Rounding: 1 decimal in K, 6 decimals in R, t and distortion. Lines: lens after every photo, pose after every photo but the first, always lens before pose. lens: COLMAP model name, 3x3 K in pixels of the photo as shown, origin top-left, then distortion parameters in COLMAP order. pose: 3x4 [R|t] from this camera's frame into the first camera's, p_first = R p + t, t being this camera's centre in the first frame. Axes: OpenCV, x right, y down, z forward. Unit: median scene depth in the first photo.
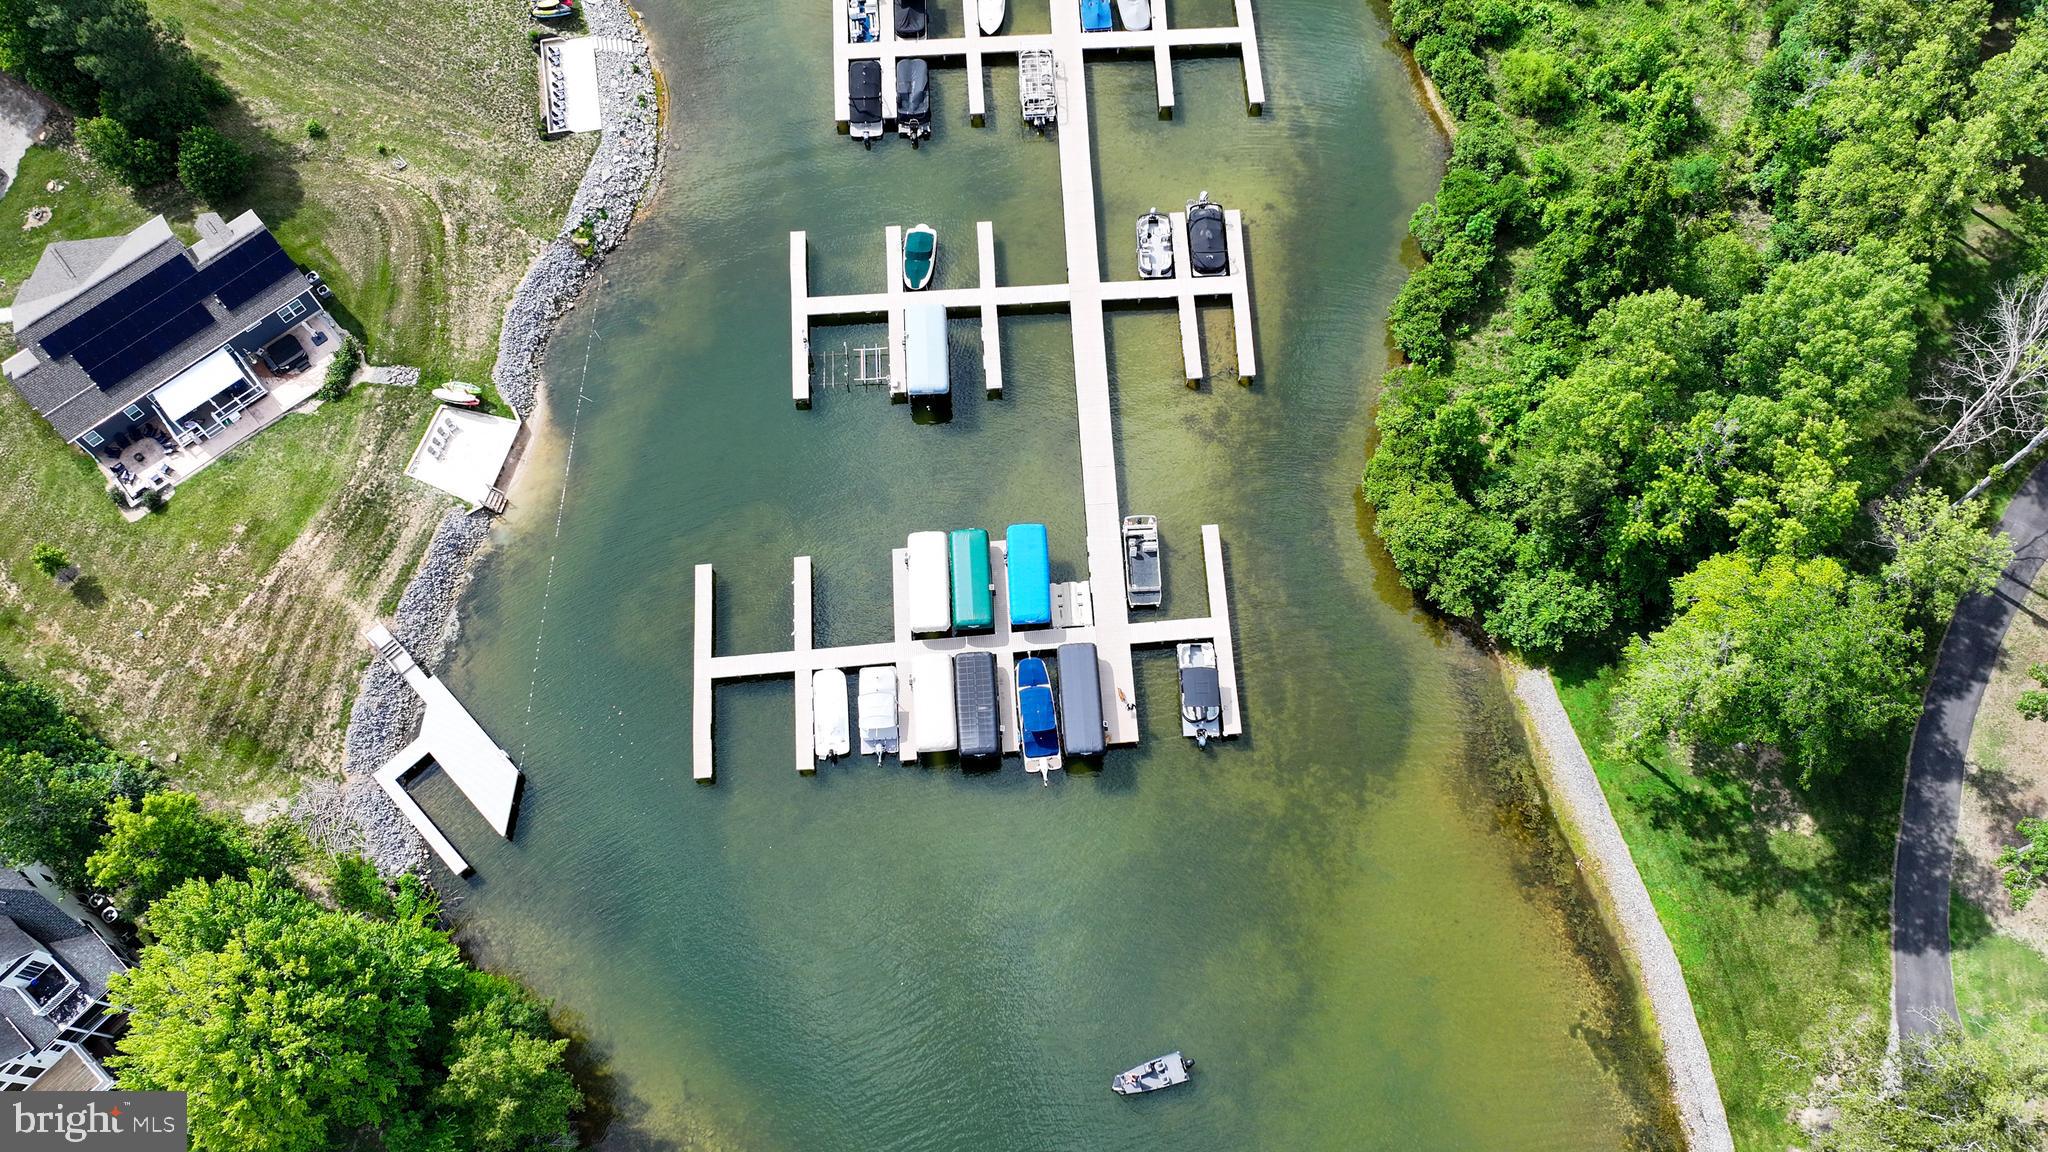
lens RADIAL K [[1658.0, 0, 1017.6], [0, 1658.0, 574.6], [0, 0, 1]] dist [0.005543, -0.005386]
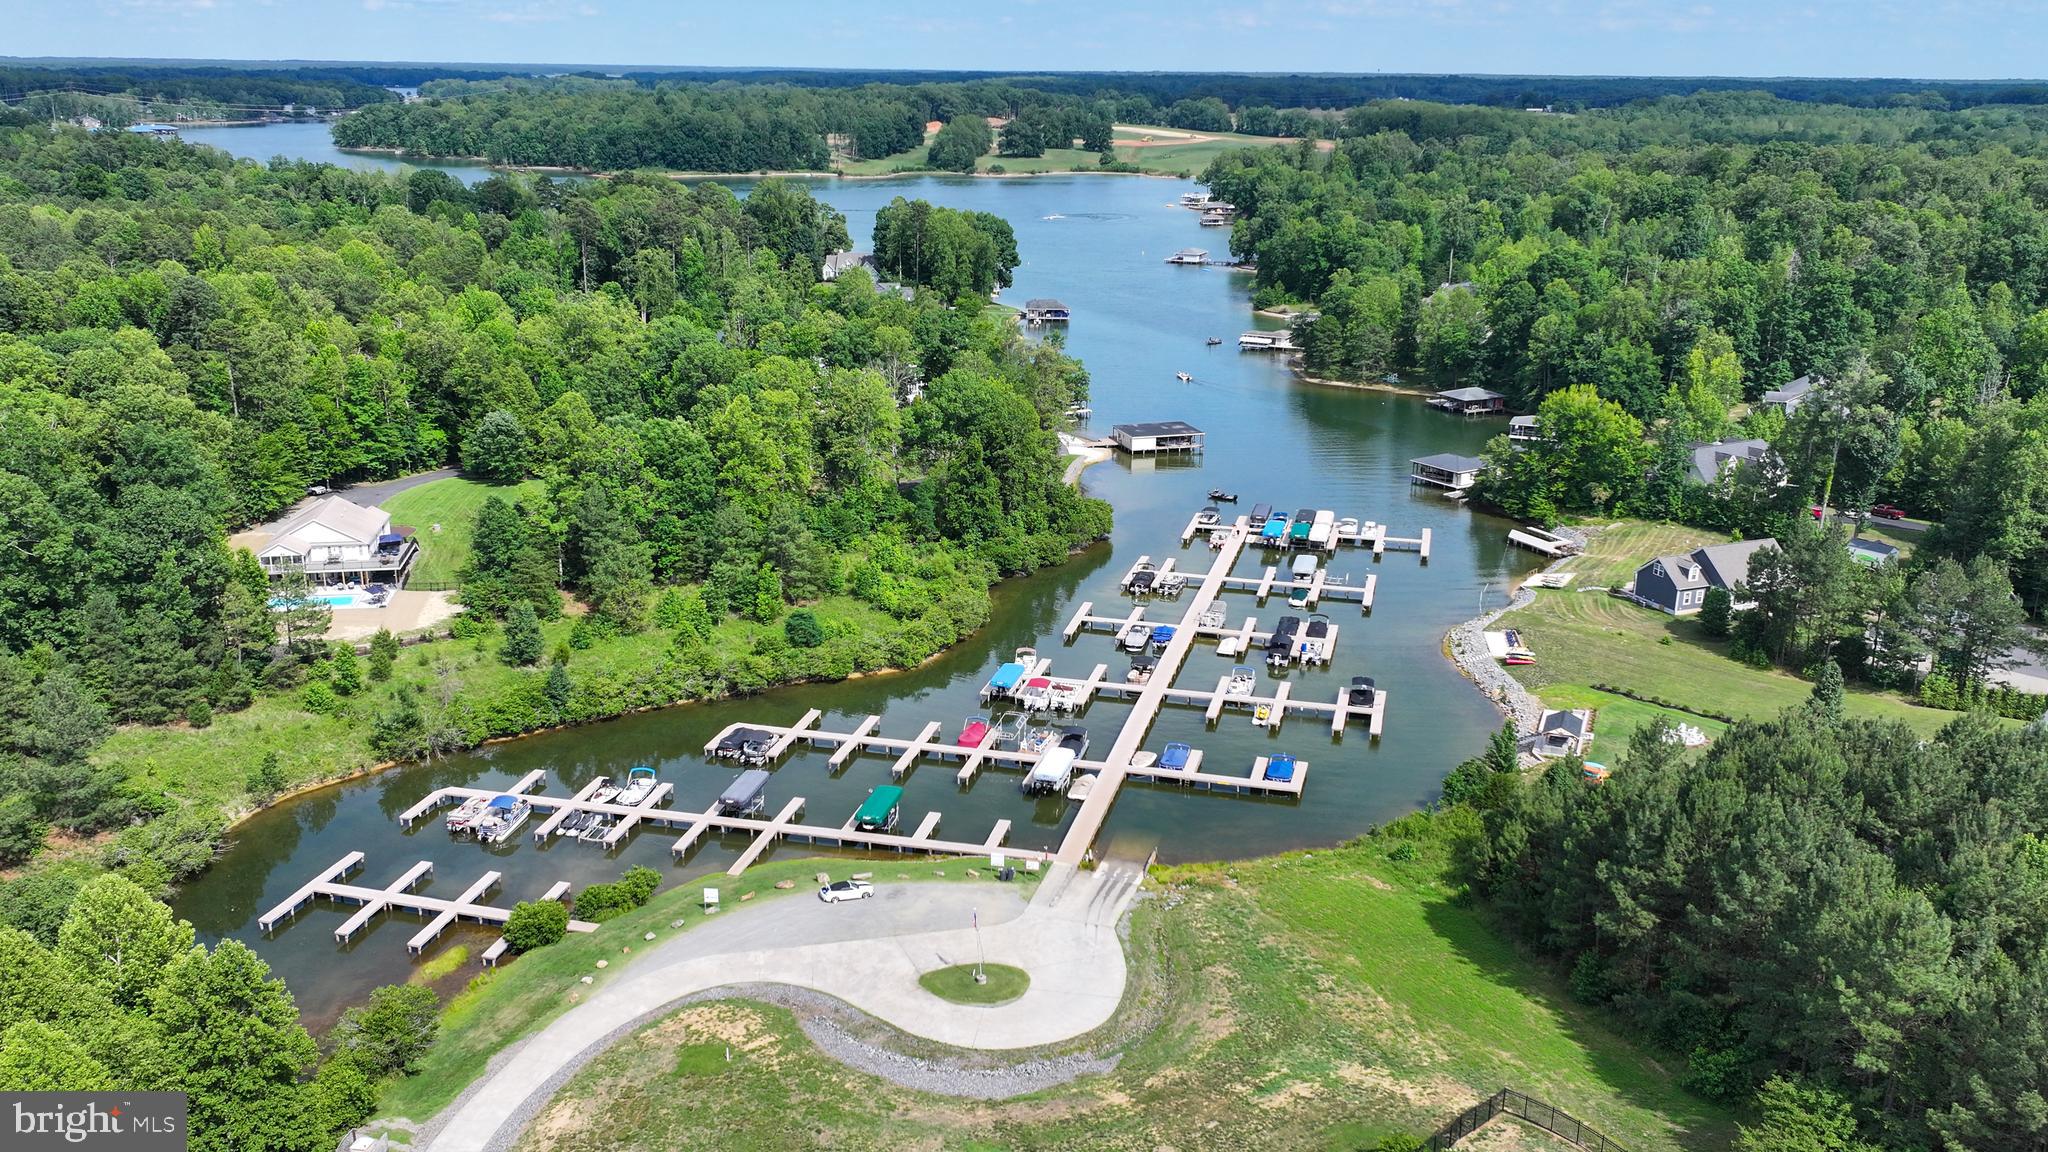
lens RADIAL K [[1658.0, 0, 1021.7], [0, 1658.0, 585.2], [0, 0, 1]] dist [0.005543, -0.005386]
pose [[-0.951377, -0.095833, 0.292741, -0.322533], [0.285463, 0.082744, 0.954811, -2.160300], [-0.115725, 0.991952, -0.051364, 1.203080]]
